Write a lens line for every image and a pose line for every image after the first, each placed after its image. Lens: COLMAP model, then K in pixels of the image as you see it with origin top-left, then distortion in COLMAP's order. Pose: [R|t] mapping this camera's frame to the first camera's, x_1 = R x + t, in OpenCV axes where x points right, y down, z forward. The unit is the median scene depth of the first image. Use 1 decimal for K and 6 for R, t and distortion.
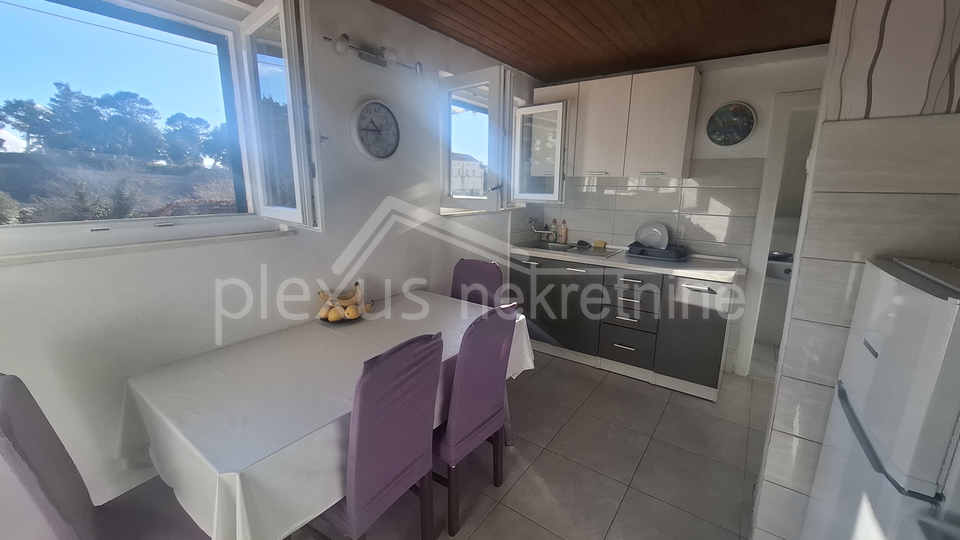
lens RADIAL K [[383.5, 0, 480.2], [0, 383.5, 270.0], [0, 0, 1]] dist [-0.002582, 0.000096]
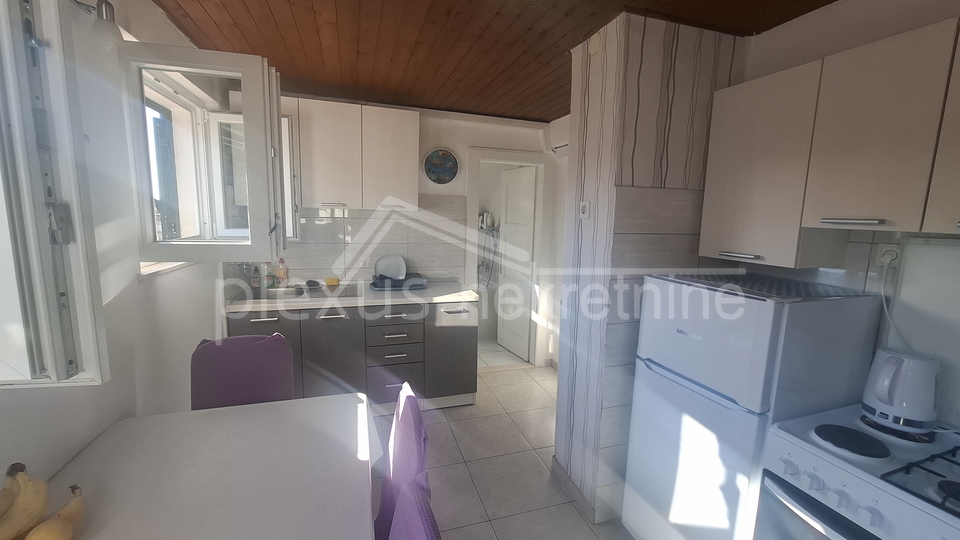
lens RADIAL K [[383.5, 0, 479.8], [0, 383.5, 267.4], [0, 0, 1]] dist [-0.002582, 0.000096]
pose [[0.580762, -0.114836, 0.805933, -0.263619], [0.161932, 0.986513, 0.023877, -0.086243], [-0.797806, 0.116640, 0.591524, 0.253725]]
